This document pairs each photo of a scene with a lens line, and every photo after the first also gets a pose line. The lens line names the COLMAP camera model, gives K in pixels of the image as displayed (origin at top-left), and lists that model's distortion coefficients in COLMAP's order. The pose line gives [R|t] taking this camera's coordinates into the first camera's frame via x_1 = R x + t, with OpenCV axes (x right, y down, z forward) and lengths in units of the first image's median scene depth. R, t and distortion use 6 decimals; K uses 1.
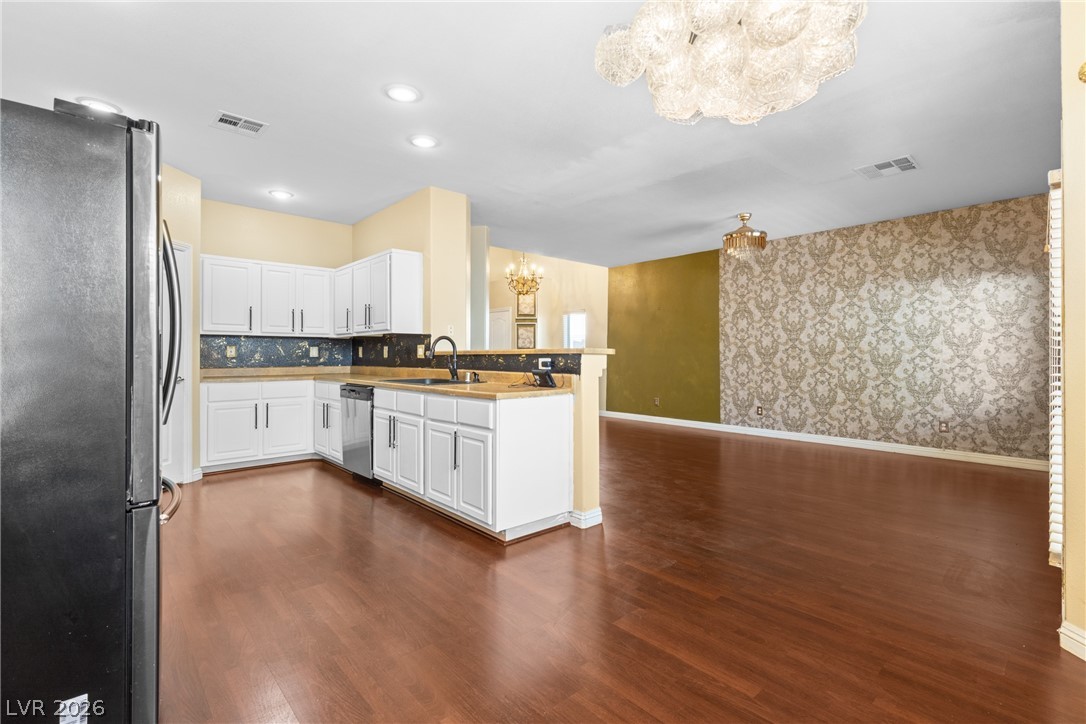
lens RADIAL K [[488.8, 0, 550.6], [0, 488.8, 352.2], [0, 0, 1]] dist [0.010118, -0.003416]
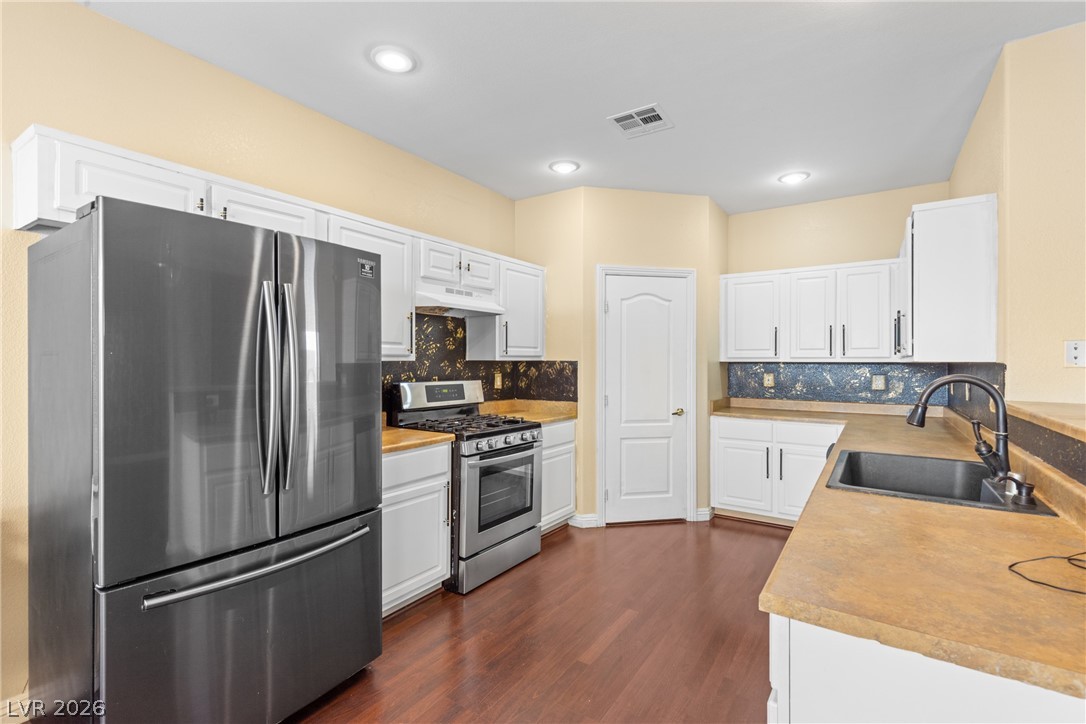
lens RADIAL K [[488.8, 0, 550.5], [0, 488.8, 360.8], [0, 0, 1]] dist [0.010118, -0.003416]
pose [[0.243041, 0.000931, -0.970016, 0.085546], [0.001414, 0.999998, 0.001314, -0.034890], [0.970015, -0.001691, 0.243039, 0.398481]]
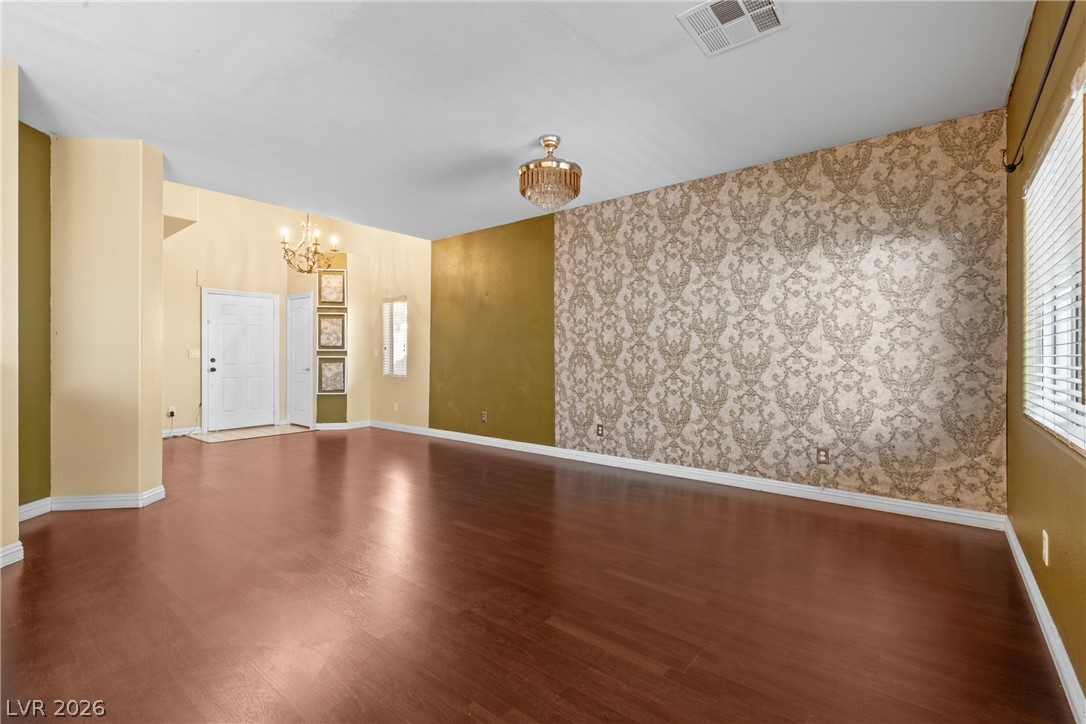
lens RADIAL K [[488.8, 0, 543.7], [0, 488.8, 357.5], [0, 0, 1]] dist [0.010118, -0.003416]
pose [[0.988168, 0.000133, 0.153378, 0.292981], [-0.001344, 0.999969, 0.007793, 0.005104], [-0.153372, -0.007907, 0.988137, 0.362303]]
